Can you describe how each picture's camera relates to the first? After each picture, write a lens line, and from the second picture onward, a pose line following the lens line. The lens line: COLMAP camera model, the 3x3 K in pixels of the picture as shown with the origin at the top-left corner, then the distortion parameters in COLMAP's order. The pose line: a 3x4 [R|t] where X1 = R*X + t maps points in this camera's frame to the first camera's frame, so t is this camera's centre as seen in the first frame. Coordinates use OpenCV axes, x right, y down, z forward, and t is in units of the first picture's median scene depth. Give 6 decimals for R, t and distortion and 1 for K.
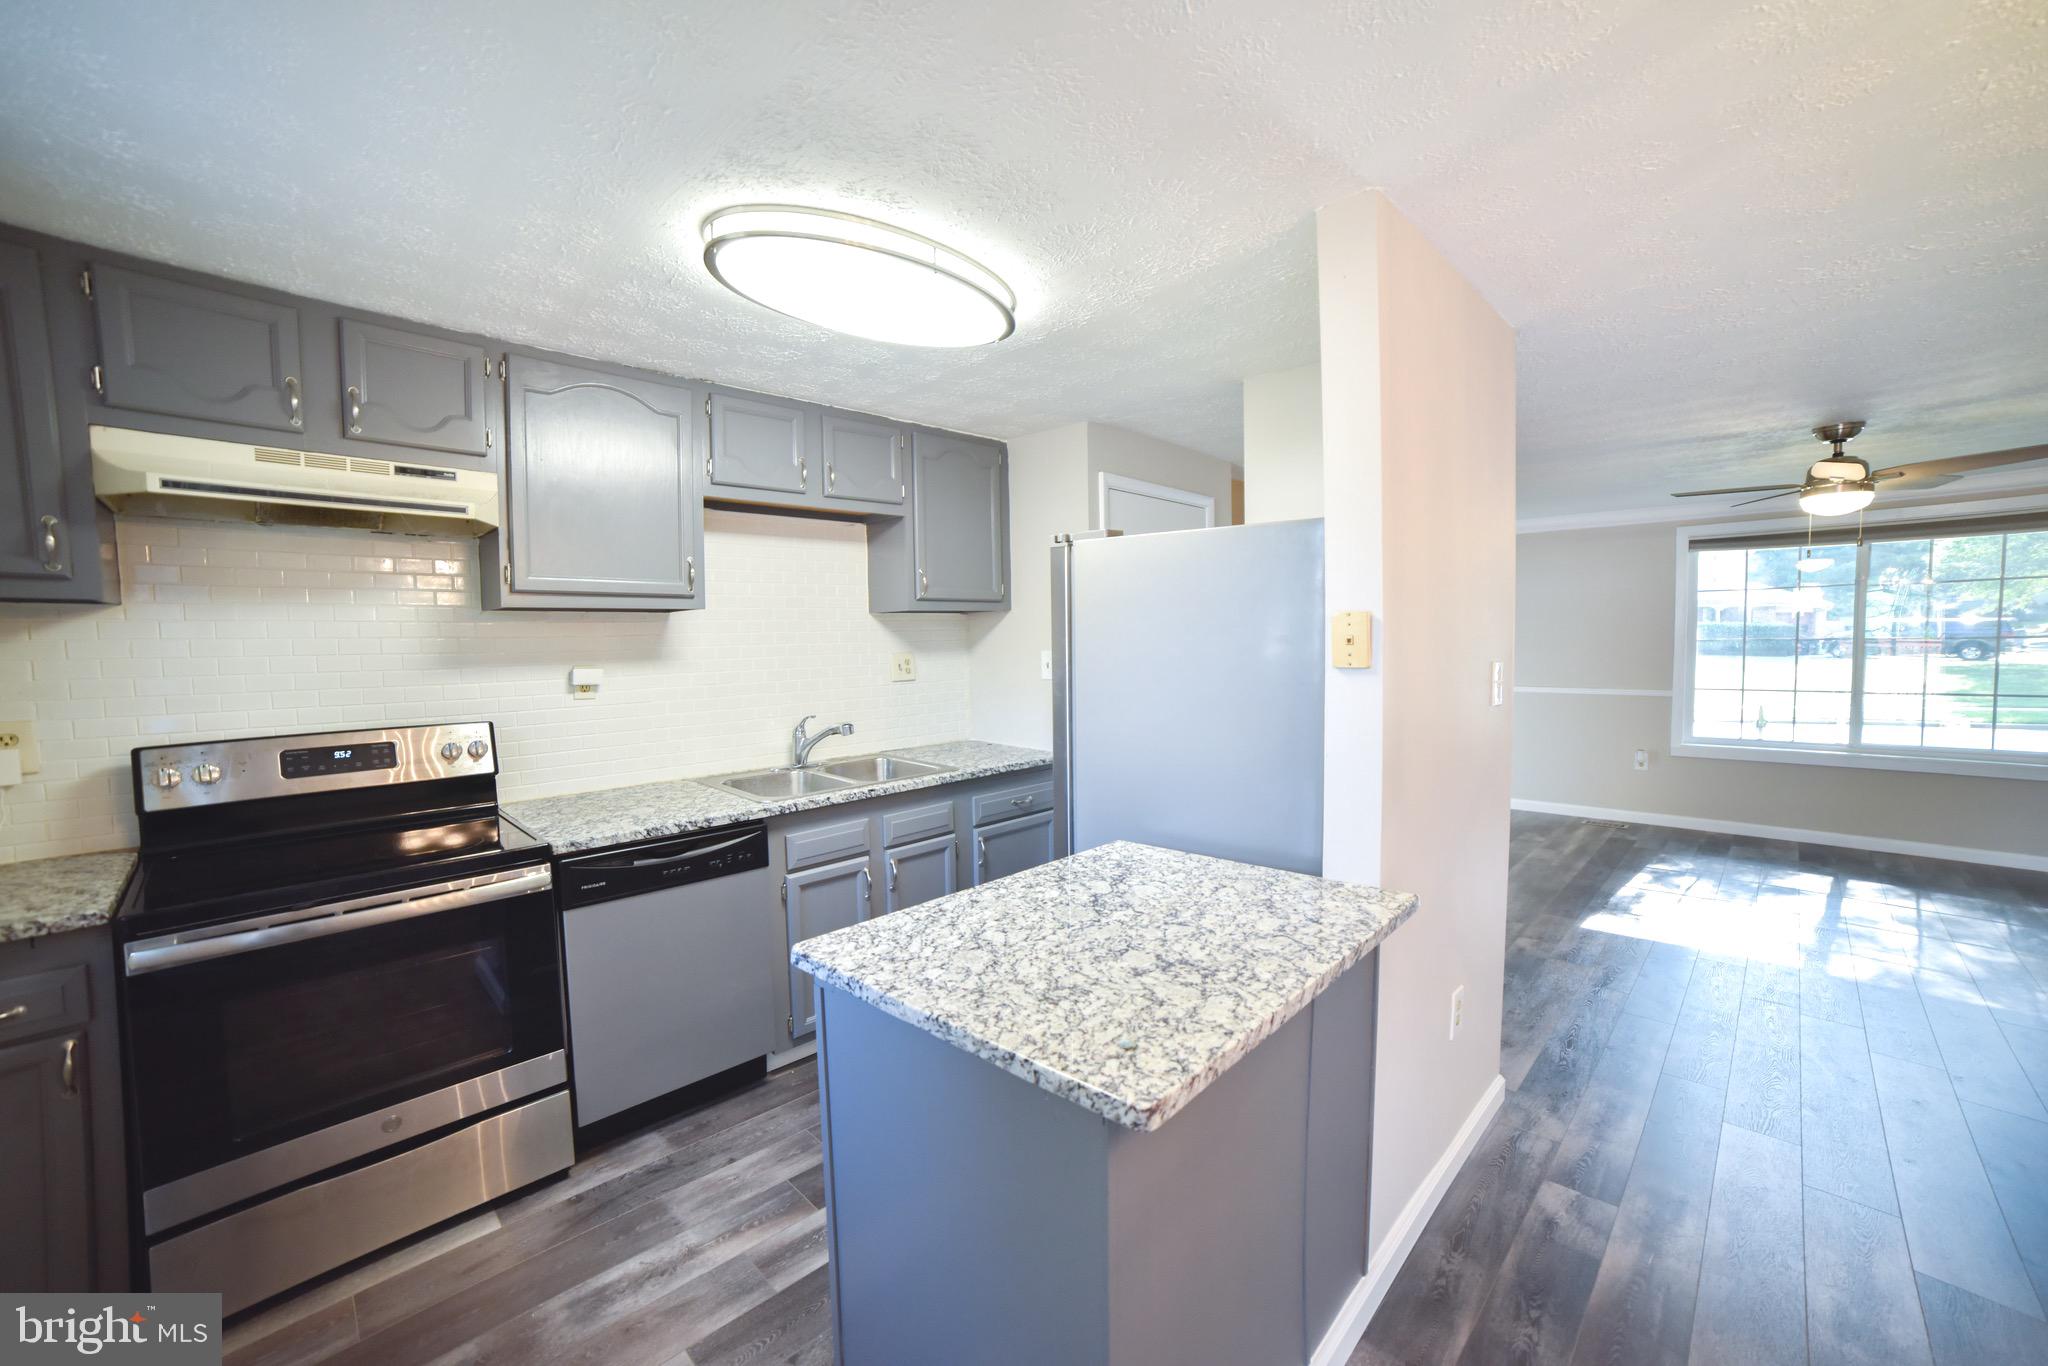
lens RADIAL K [[796.4, 0, 1028.5], [0, 796.4, 703.4], [0, 0, 1]] dist [-0.037456, 0.010511]
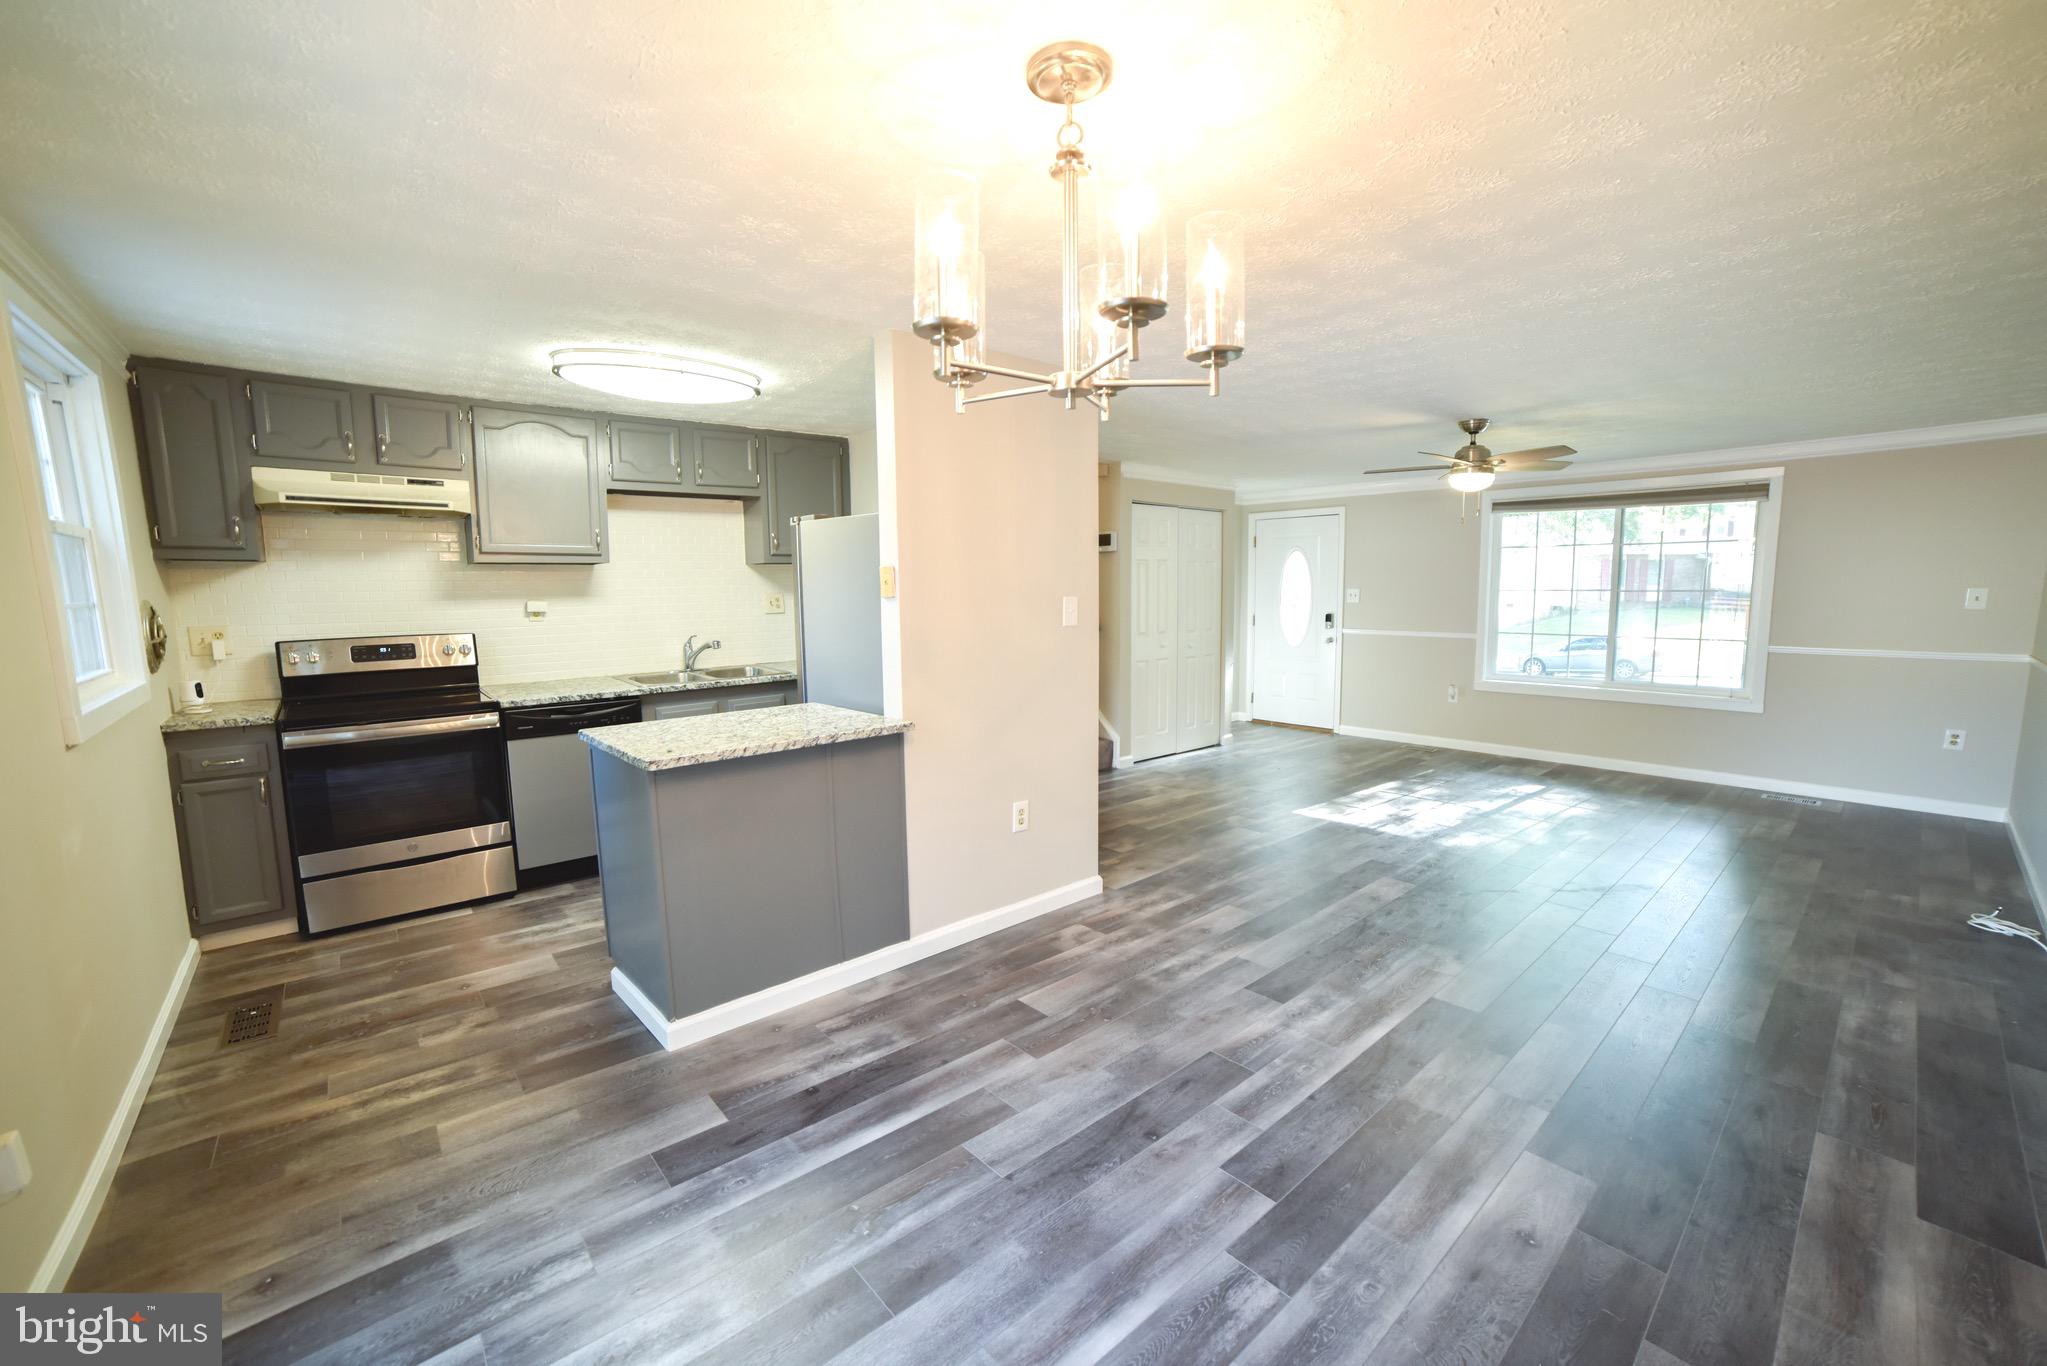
lens RADIAL K [[796.0, 0, 1022.7], [0, 796.0, 691.7], [0, 0, 1]] dist [-0.037456, 0.010511]
pose [[0.997681, 0.014819, -0.066436, 0.653525], [-0.011752, 0.998858, 0.046319, 0.067408], [0.067046, -0.045431, 0.996715, -0.635398]]
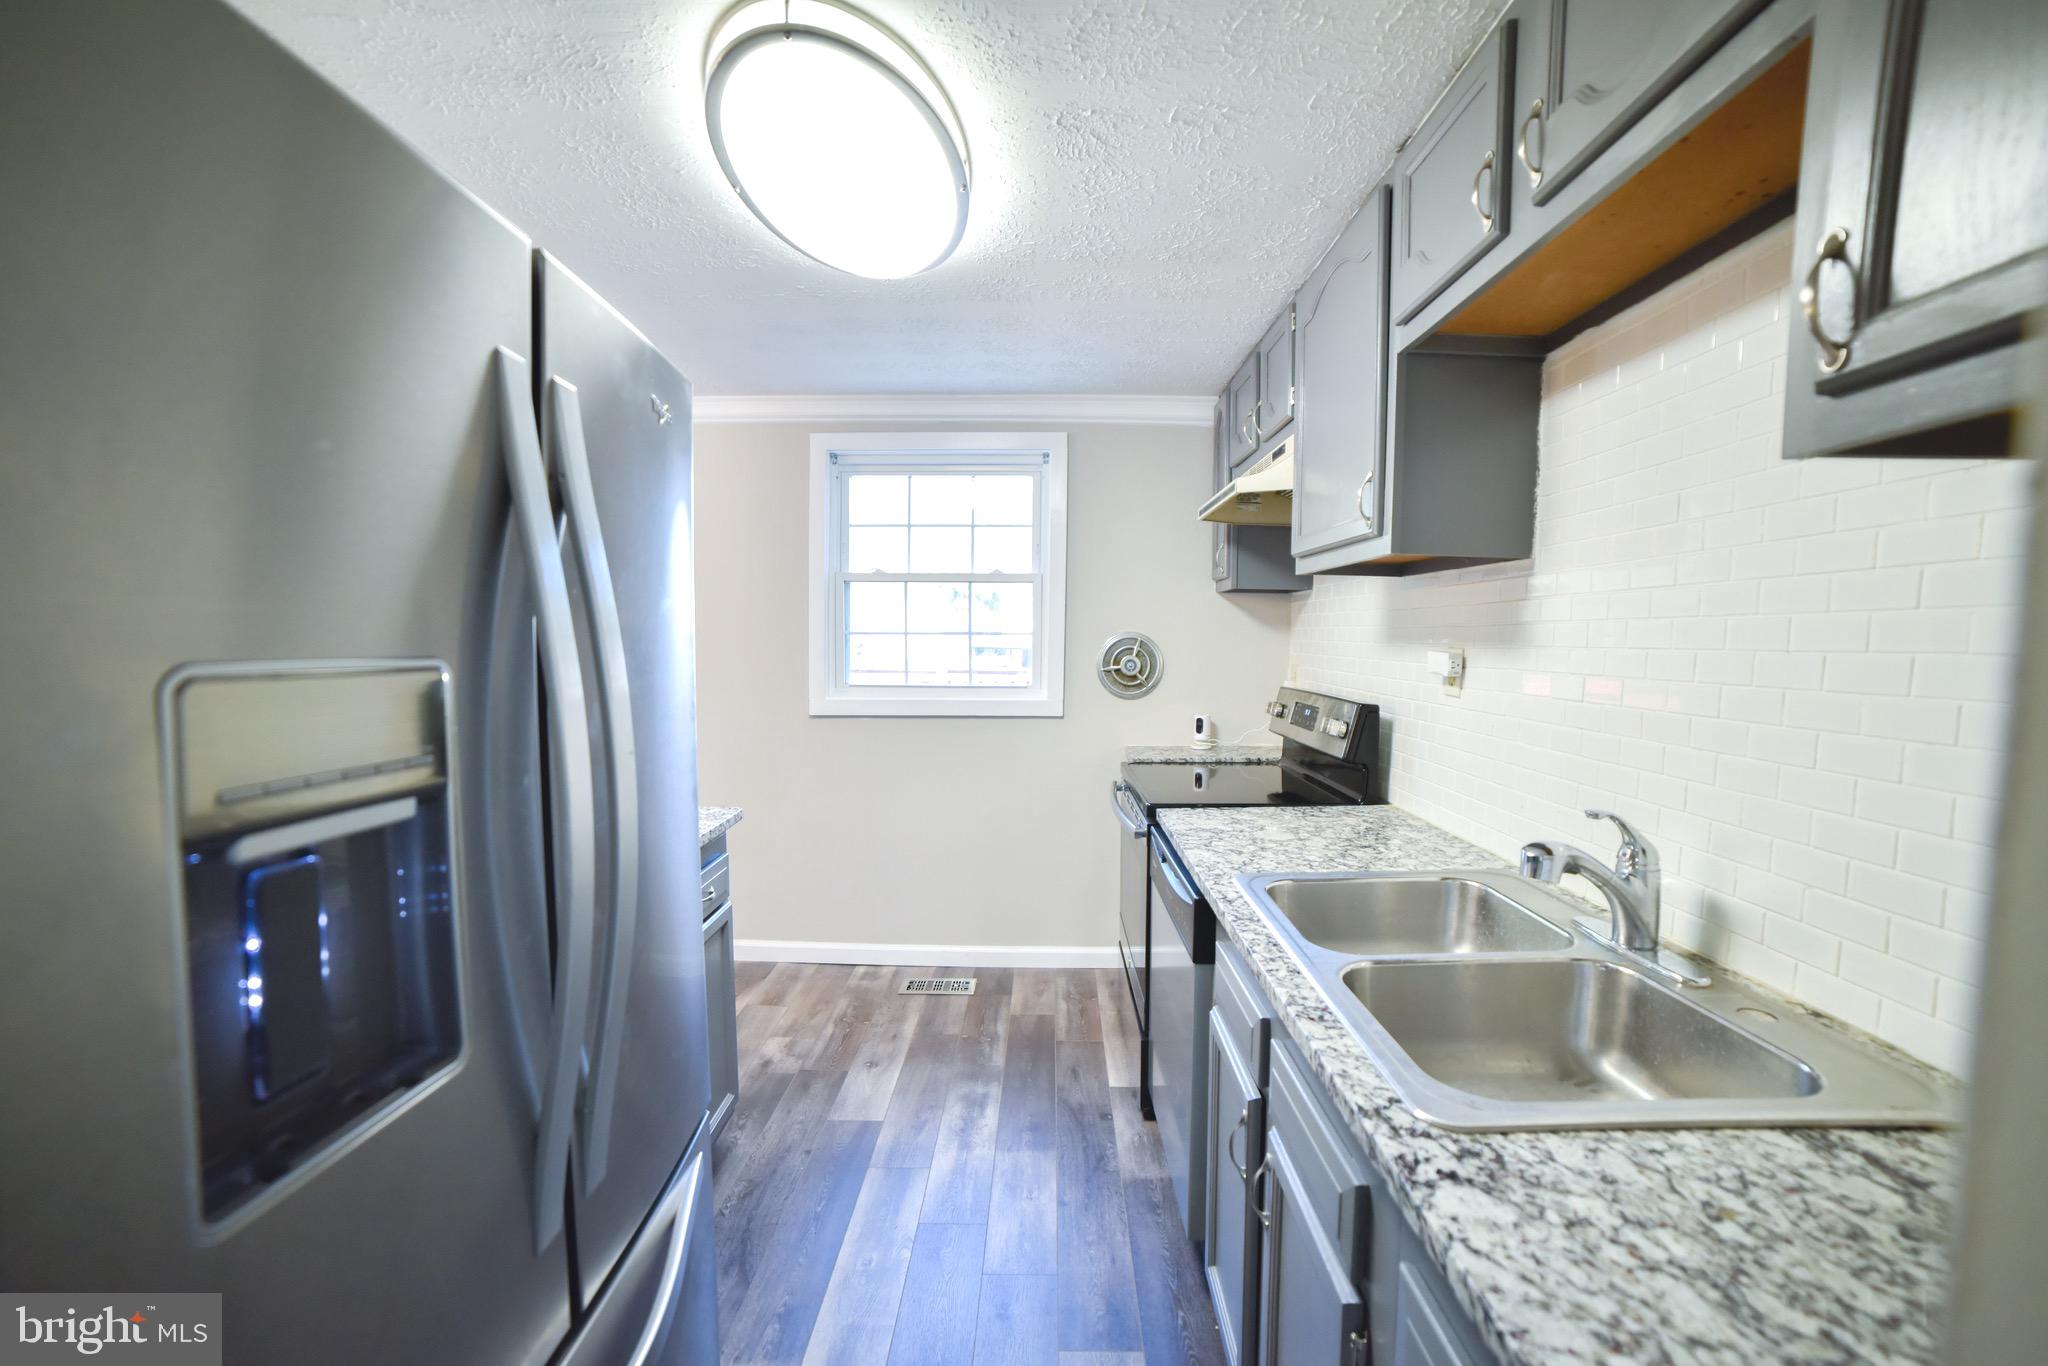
lens RADIAL K [[796.4, 0, 1014.8], [0, 796.4, 687.6], [0, 0, 1]] dist [-0.037456, 0.010511]
pose [[-0.726678, 0.052343, -0.684981, 0.246185], [-0.053167, 0.989817, 0.132041, -0.106414], [0.684918, 0.132370, -0.716495, 1.628755]]
